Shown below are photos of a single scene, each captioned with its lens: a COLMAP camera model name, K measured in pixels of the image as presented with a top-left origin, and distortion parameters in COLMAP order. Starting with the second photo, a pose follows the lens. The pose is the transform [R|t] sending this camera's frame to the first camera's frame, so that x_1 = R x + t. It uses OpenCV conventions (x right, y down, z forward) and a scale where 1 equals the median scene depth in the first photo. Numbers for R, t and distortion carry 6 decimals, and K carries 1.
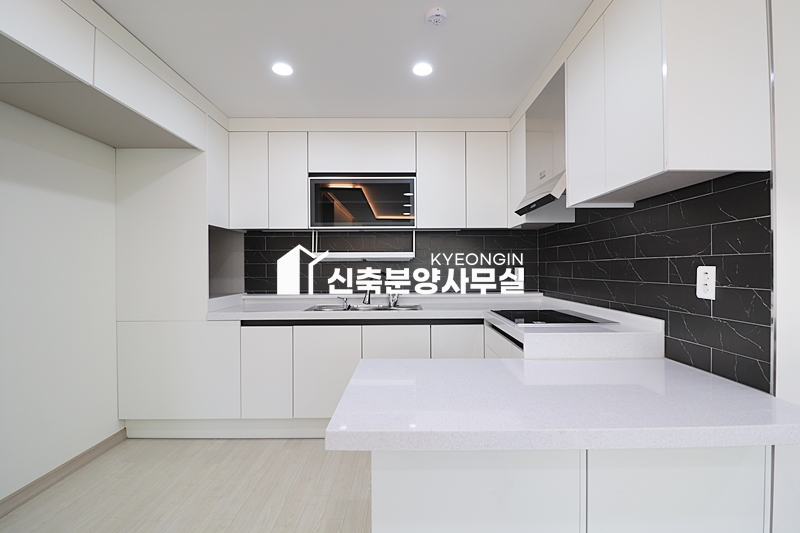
lens RADIAL K [[370.0, 0, 406.3], [0, 370.0, 269.4], [0, 0, 1]] dist [-0.000178, -0.012226]
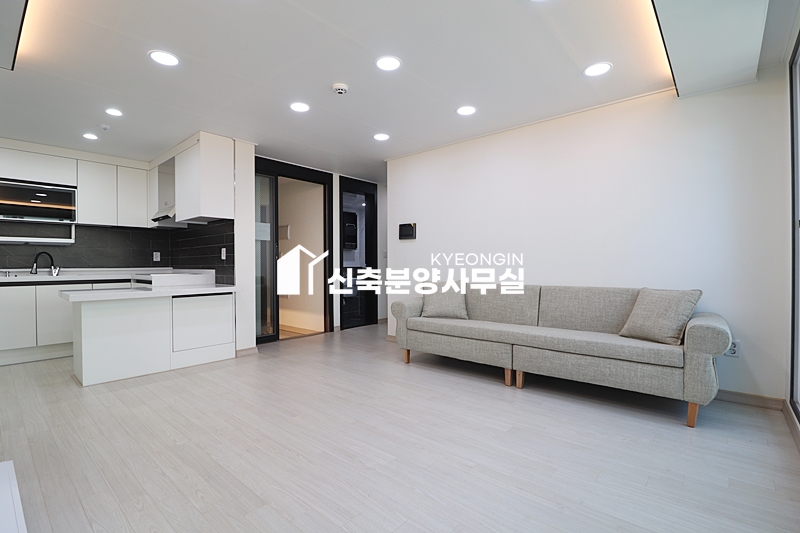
lens RADIAL K [[370.0, 0, 401.8], [0, 370.0, 266.9], [0, 0, 1]] dist [-0.000178, -0.012226]
pose [[0.662940, -0.002688, 0.748668, -0.219949], [0.005446, 0.999984, -0.001233, 0.076547], [-0.748653, 0.004895, 0.662944, -0.994538]]
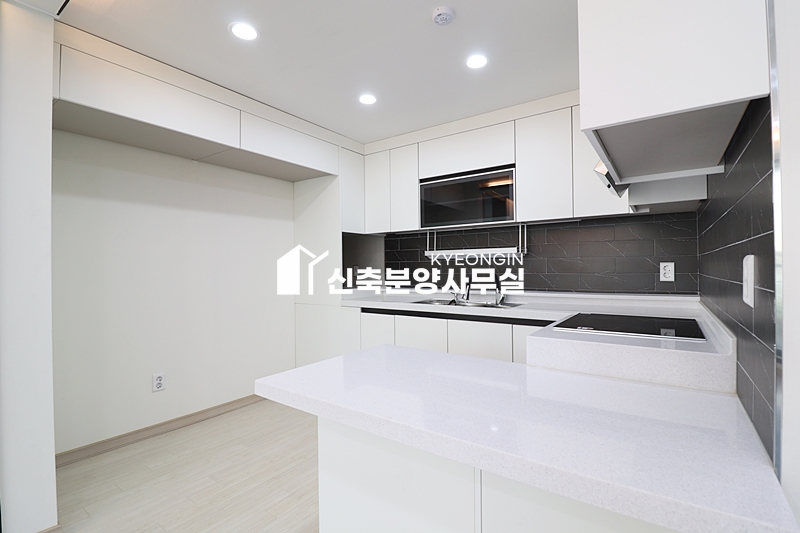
lens RADIAL K [[370.0, 0, 404.9], [0, 370.0, 268.0], [0, 0, 1]] dist [-0.000178, -0.012226]
pose [[0.814865, -0.002629, -0.579644, 0.348862], [0.001836, 0.999996, -0.001955, 0.007189], [0.579647, 0.000529, 0.814867, 0.067289]]
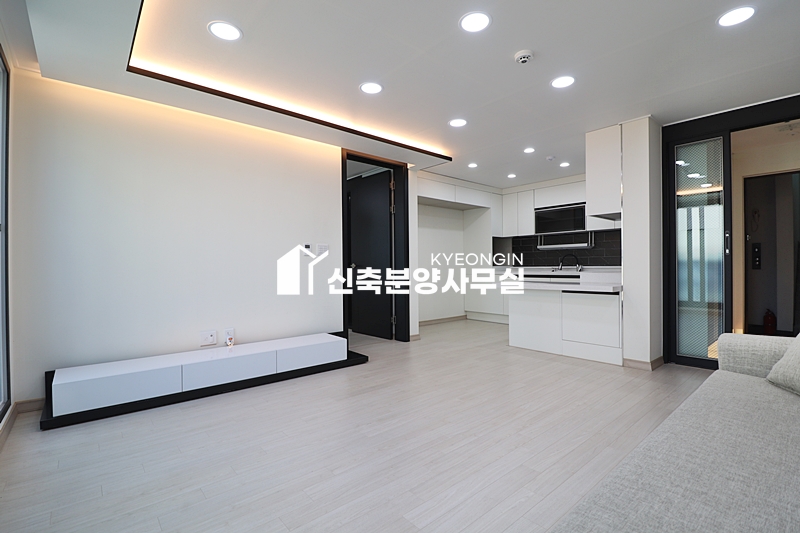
lens RADIAL K [[370.0, 0, 406.0], [0, 370.0, 269.2], [0, 0, 1]] dist [-0.000178, -0.012226]
pose [[0.653147, 0.004976, -0.757215, 0.880983], [-0.001292, 0.999984, 0.005457, 0.079215], [0.757230, -0.002586, 0.653143, -0.971172]]
